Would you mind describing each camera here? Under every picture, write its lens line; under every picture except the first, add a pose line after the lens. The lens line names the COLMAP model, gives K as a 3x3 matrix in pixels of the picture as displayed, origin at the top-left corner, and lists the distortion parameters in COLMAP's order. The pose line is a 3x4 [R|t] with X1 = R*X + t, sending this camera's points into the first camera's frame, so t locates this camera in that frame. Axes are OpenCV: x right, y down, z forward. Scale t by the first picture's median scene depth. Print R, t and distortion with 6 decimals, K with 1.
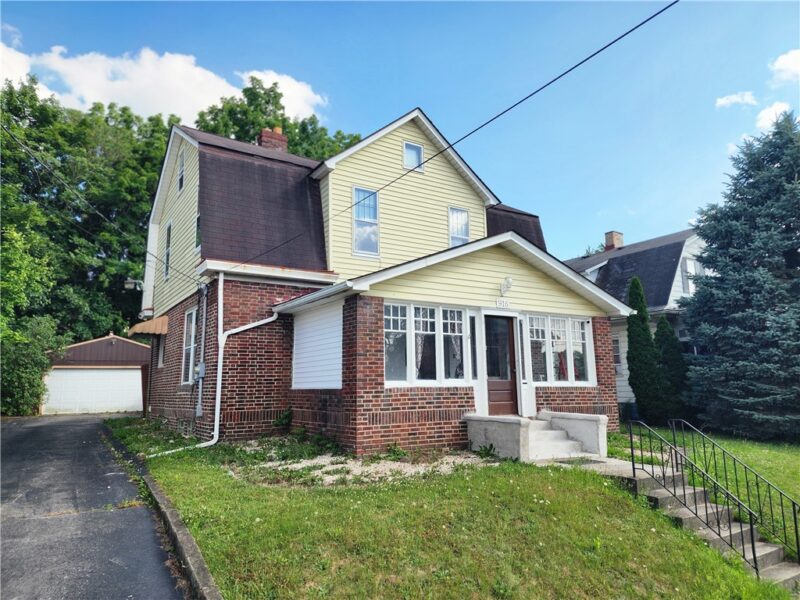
lens RADIAL K [[544.9, 0, 400.0], [0, 544.9, 300.0], [0, 0, 1]] dist [0.102322, -0.118456]
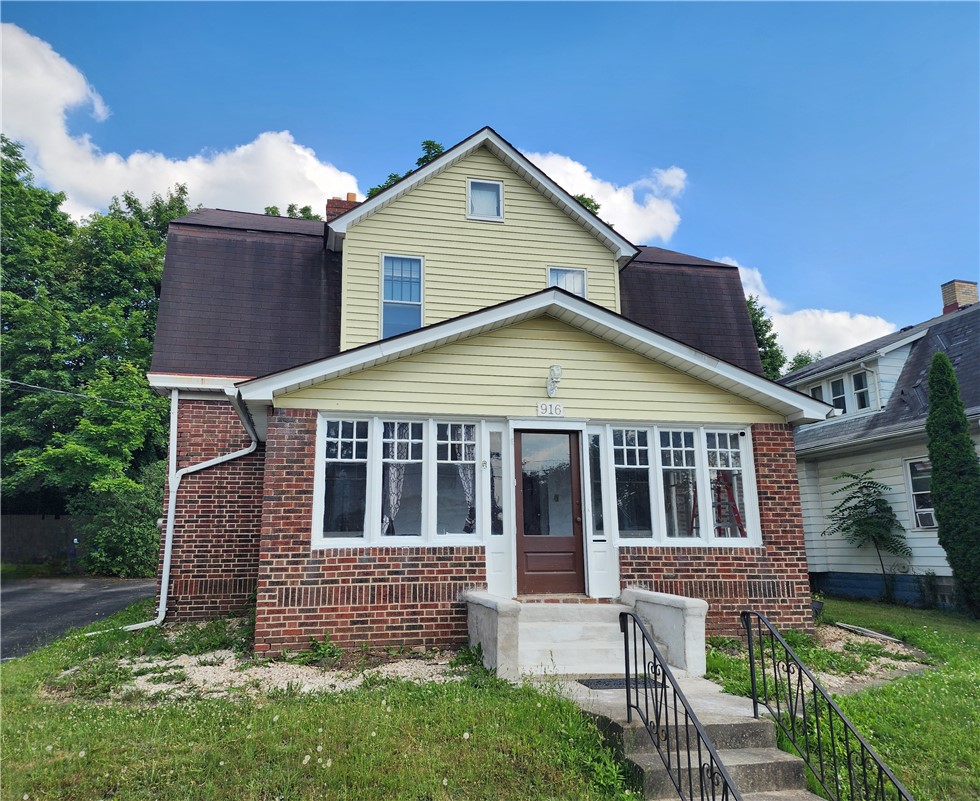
lens RADIAL K [[723.6, 0, 490.0], [0, 723.6, 400.5], [0, 0, 1]] dist [0.057261, -0.002822]
pose [[0.938144, -0.063815, -0.340313, 0.419052], [0.051149, 0.997628, -0.046071, 0.031972], [0.342446, 0.025815, 0.939183, 0.228794]]
